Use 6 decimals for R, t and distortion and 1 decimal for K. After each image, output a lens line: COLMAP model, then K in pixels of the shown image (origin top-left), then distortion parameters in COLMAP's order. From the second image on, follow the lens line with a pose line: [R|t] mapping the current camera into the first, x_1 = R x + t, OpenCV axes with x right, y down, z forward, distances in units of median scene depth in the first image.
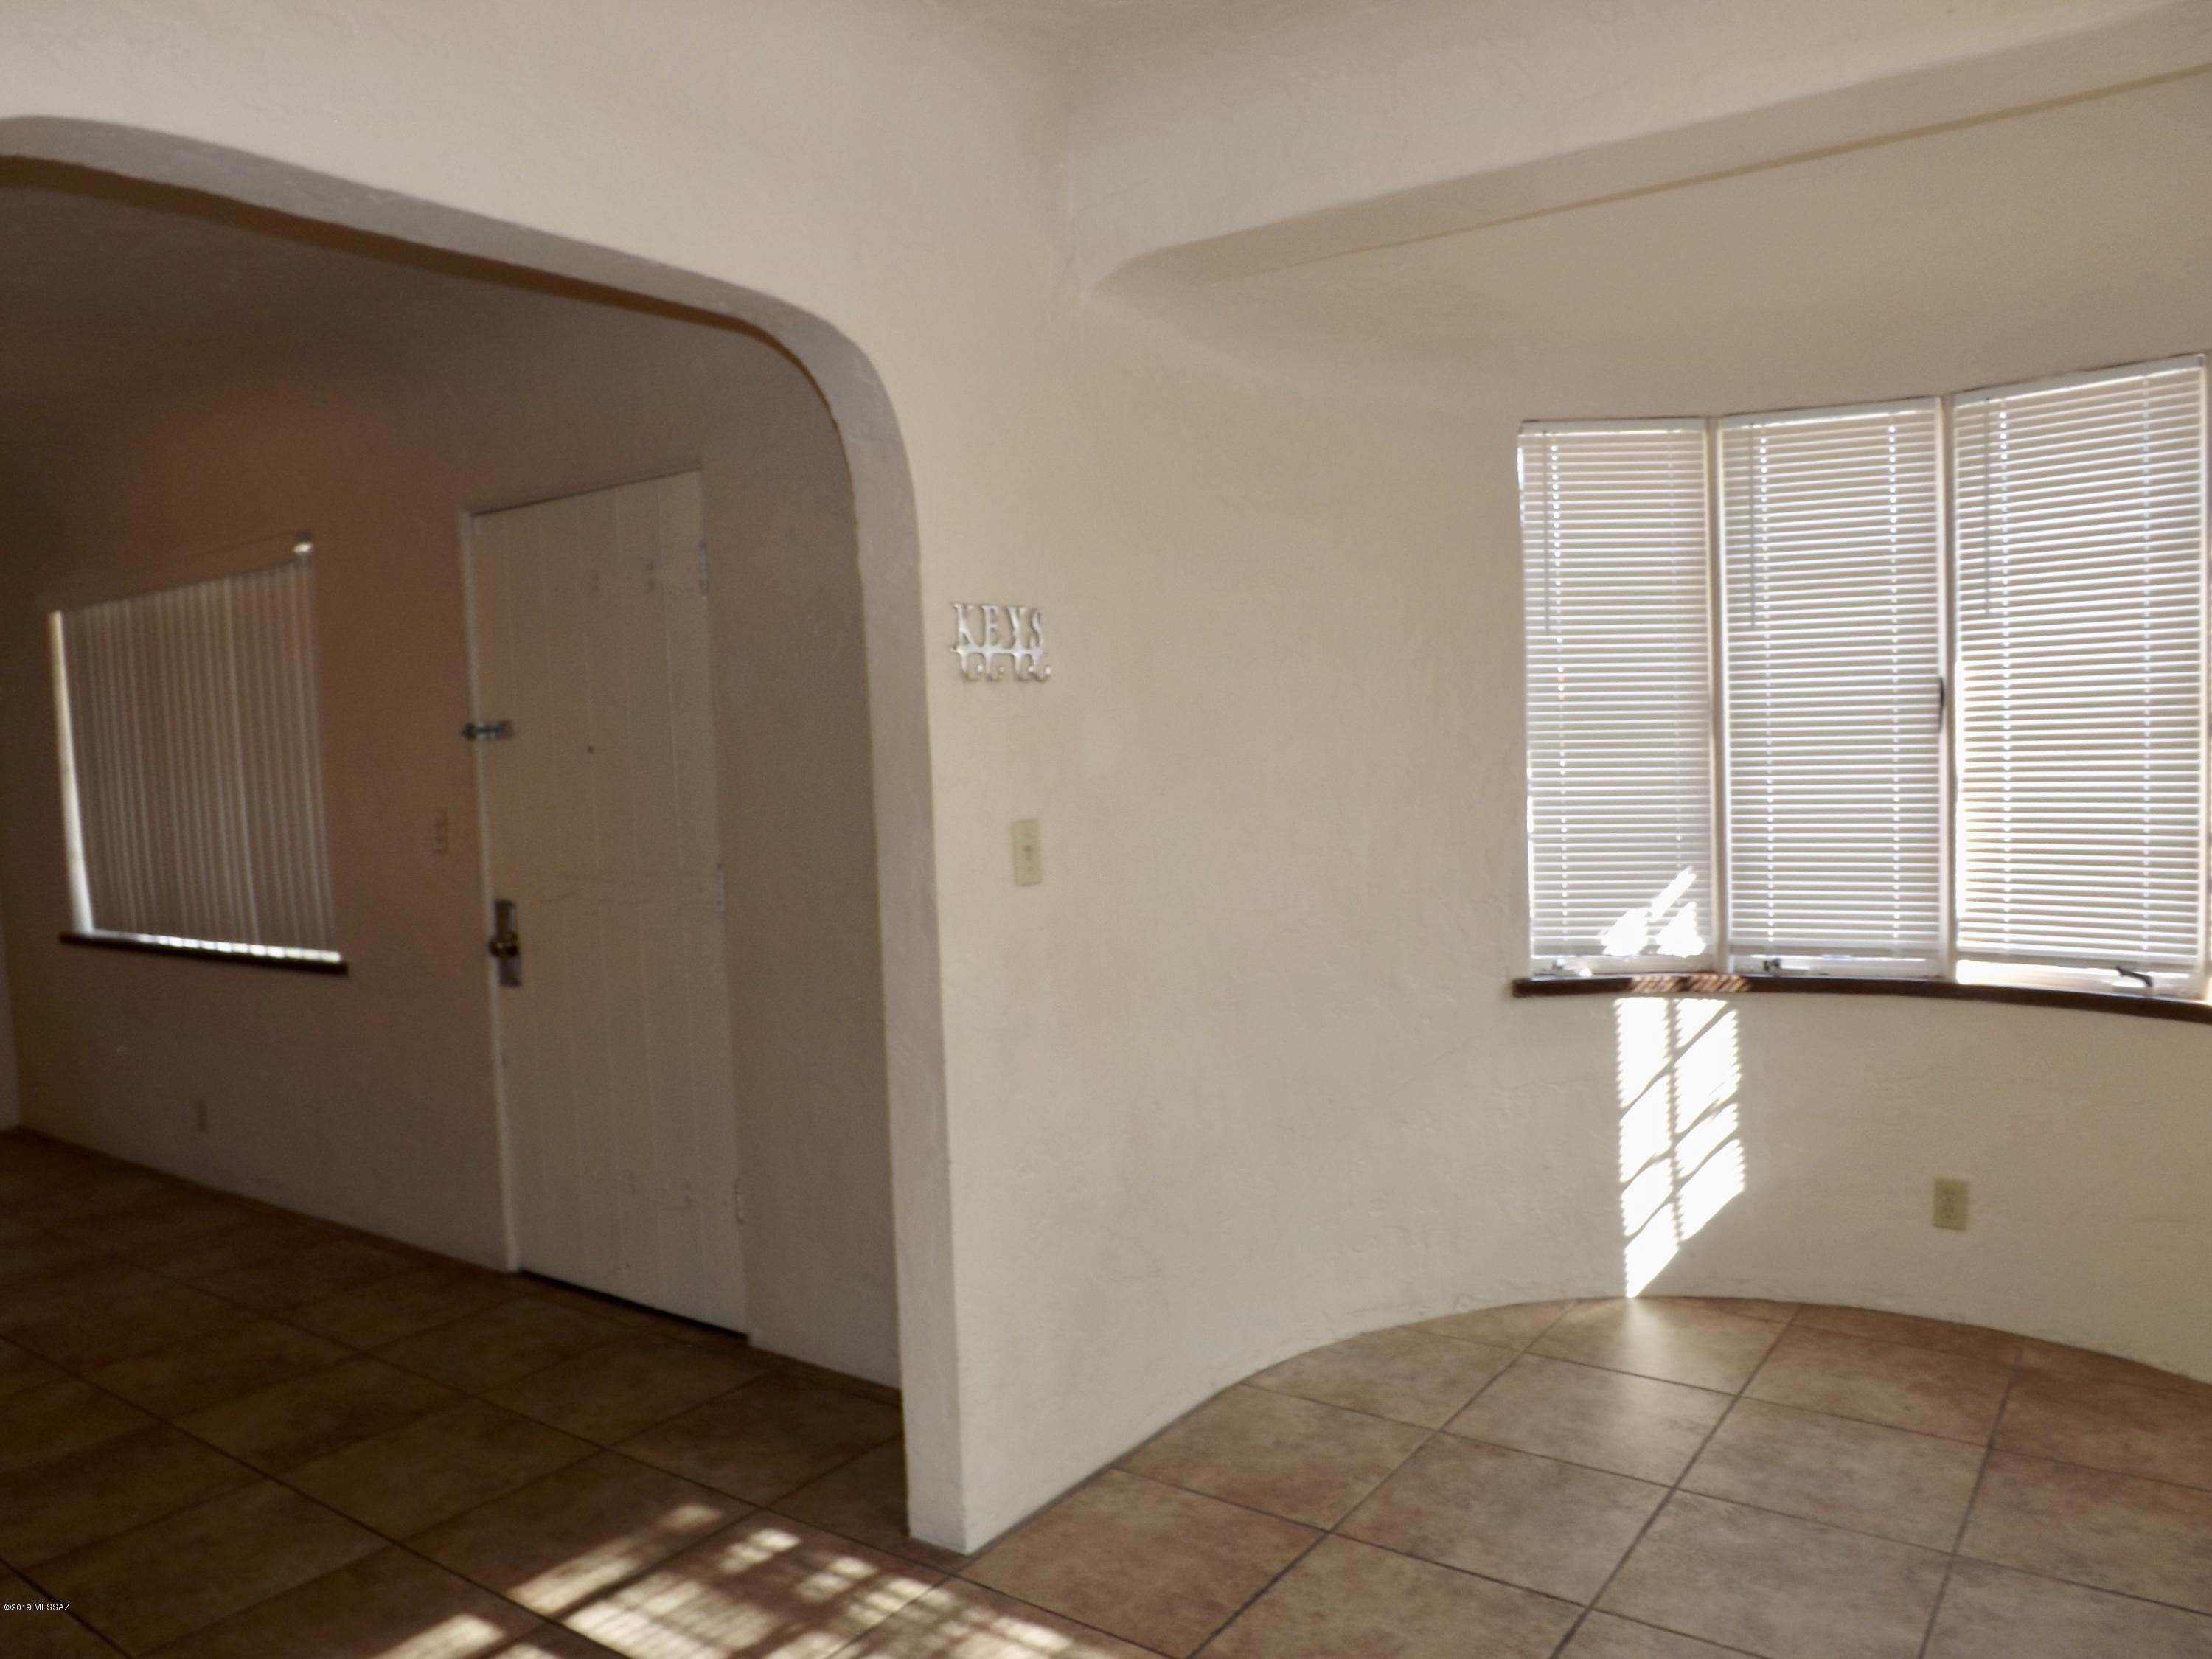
lens RADIAL K [[1644.4, 0, 1064.1], [0, 1644.4, 834.1], [0, 0, 1]] dist [-0.063184, 0.043386]
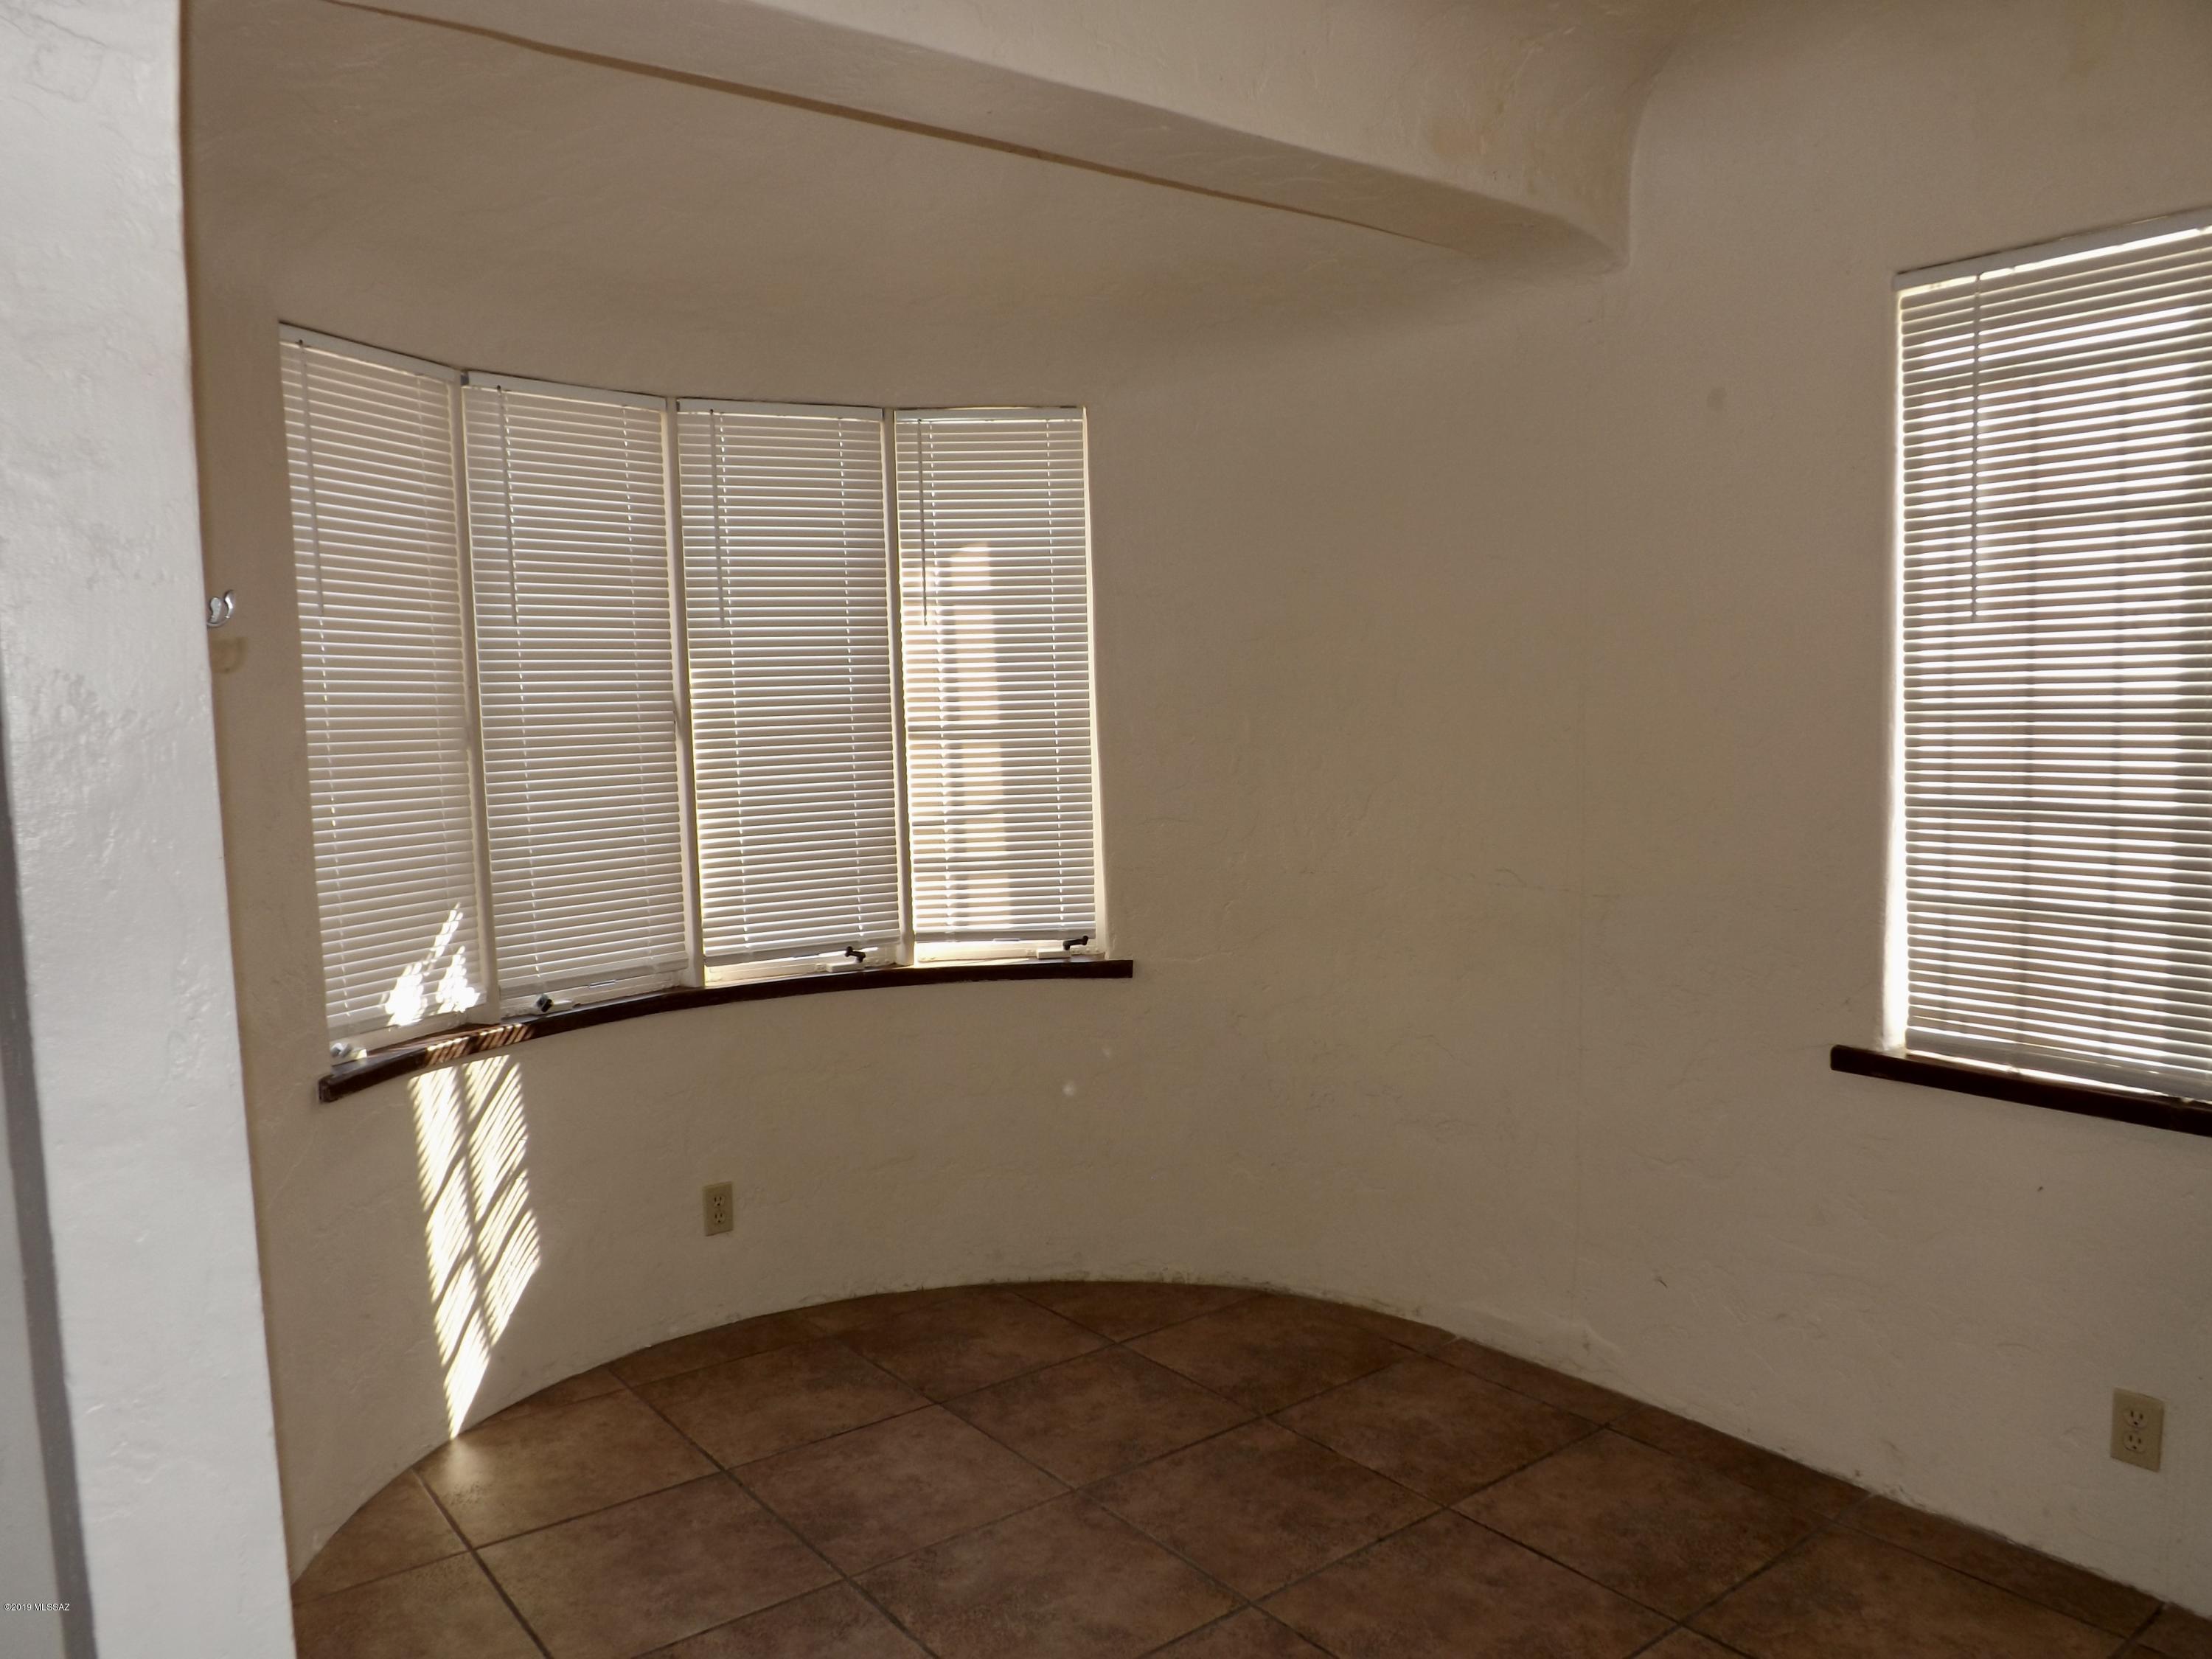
lens RADIAL K [[1644.4, 0, 1064.1], [0, 1644.4, 834.1], [0, 0, 1]] dist [-0.063184, 0.043386]
pose [[0.288611, -0.061210, 0.955488, -0.330952], [0.079525, 0.996039, 0.039787, -0.025076], [-0.954138, 0.064502, 0.292335, 0.466104]]
